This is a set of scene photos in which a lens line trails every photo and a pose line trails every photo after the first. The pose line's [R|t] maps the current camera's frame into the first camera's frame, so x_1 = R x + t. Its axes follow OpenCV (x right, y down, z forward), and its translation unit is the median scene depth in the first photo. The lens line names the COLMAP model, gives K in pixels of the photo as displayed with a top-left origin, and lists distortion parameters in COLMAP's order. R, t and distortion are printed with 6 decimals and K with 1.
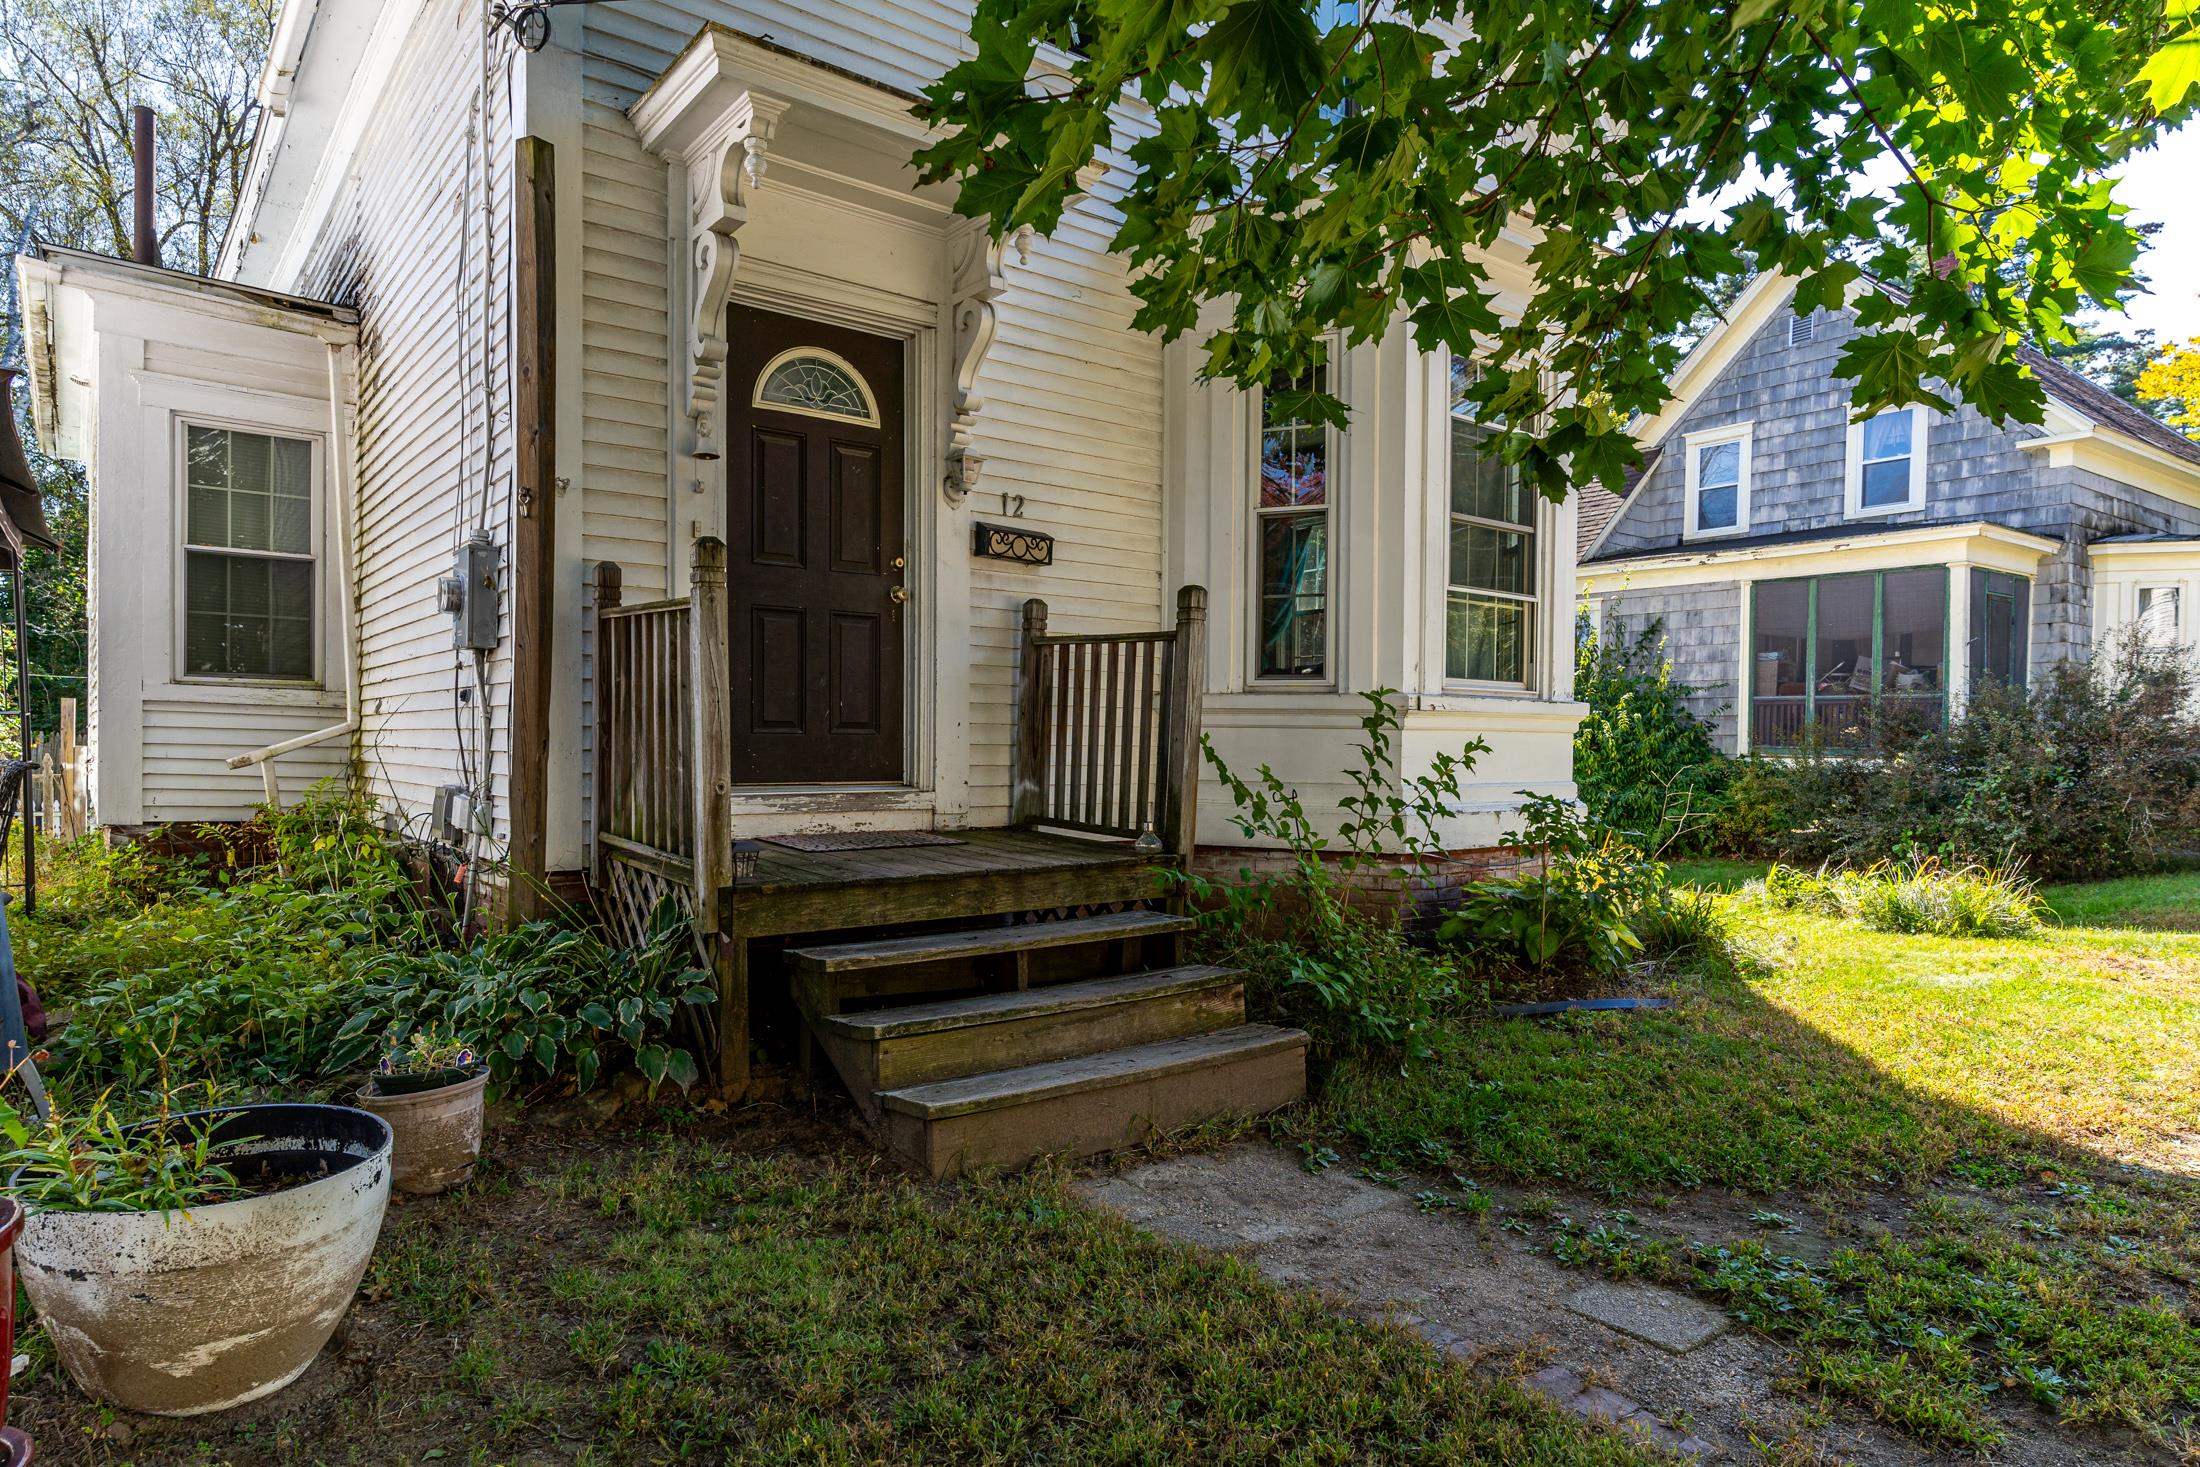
lens RADIAL K [[1254.0, 0, 1100.0], [0, 1254.0, 733.5], [0, 0, 1]] dist [0.033983, -0.000088]
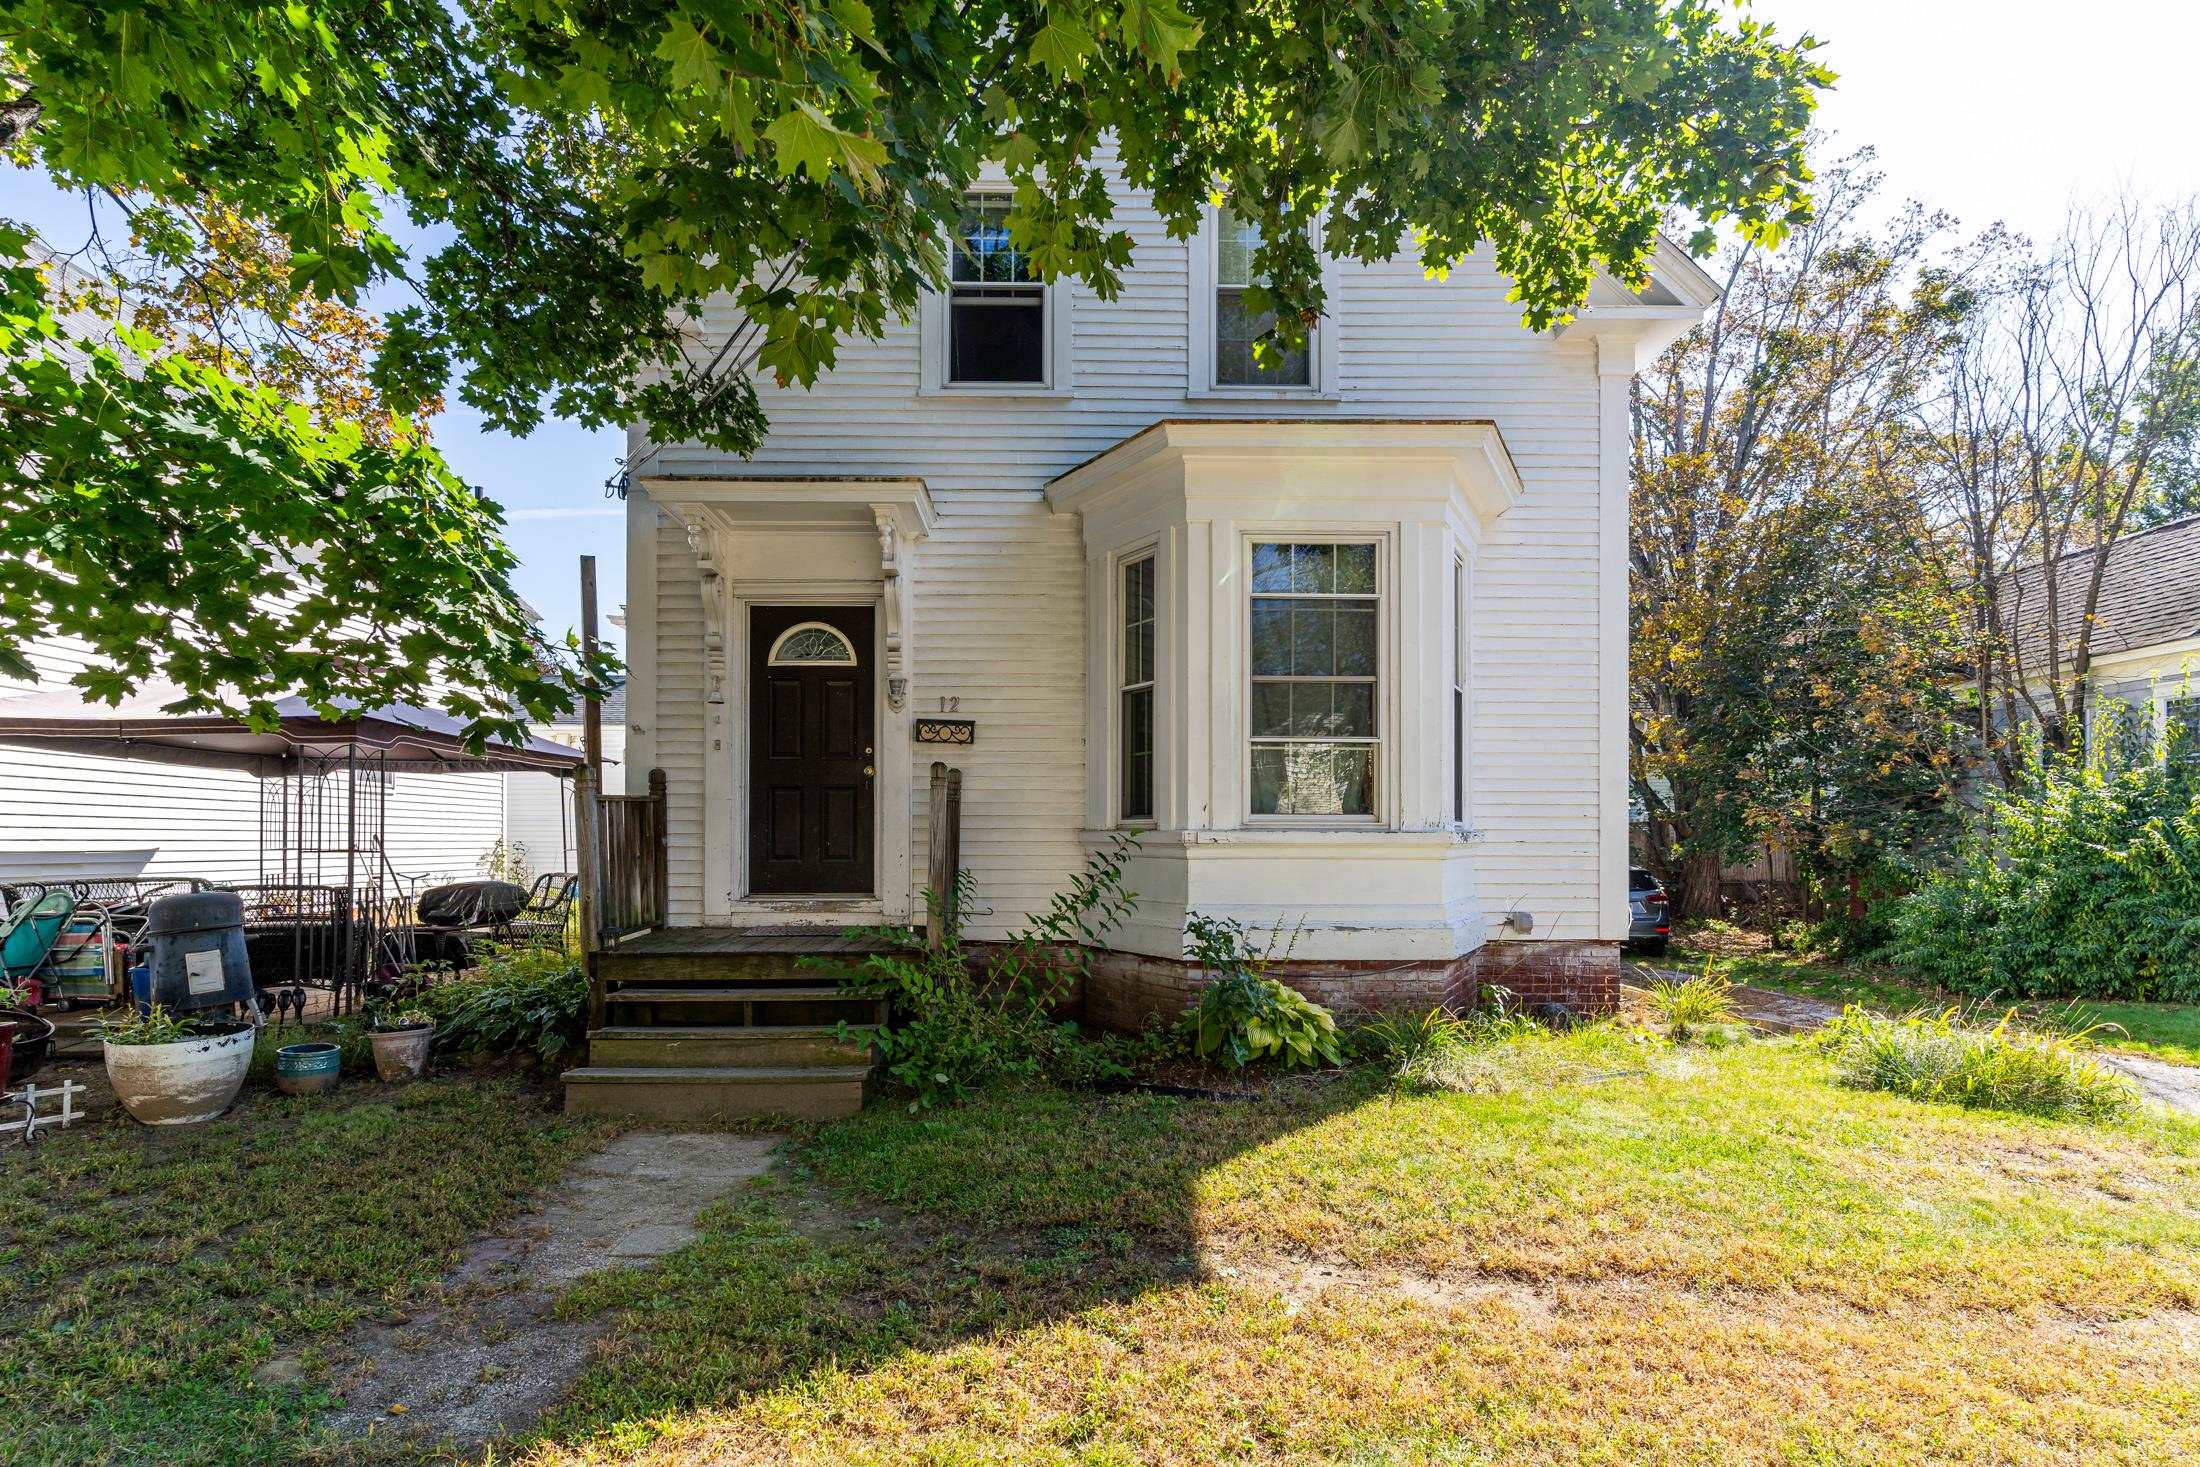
lens RADIAL K [[1071.7, 0, 1109.6], [0, 1071.7, 808.2], [0, 0, 1]] dist [0.001356, -0.000021]
pose [[0.810247, -0.027375, -0.585449, 0.837915], [0.004288, 0.999159, -0.040785, -0.011340], [0.586073, 0.030536, 0.809683, 0.116249]]
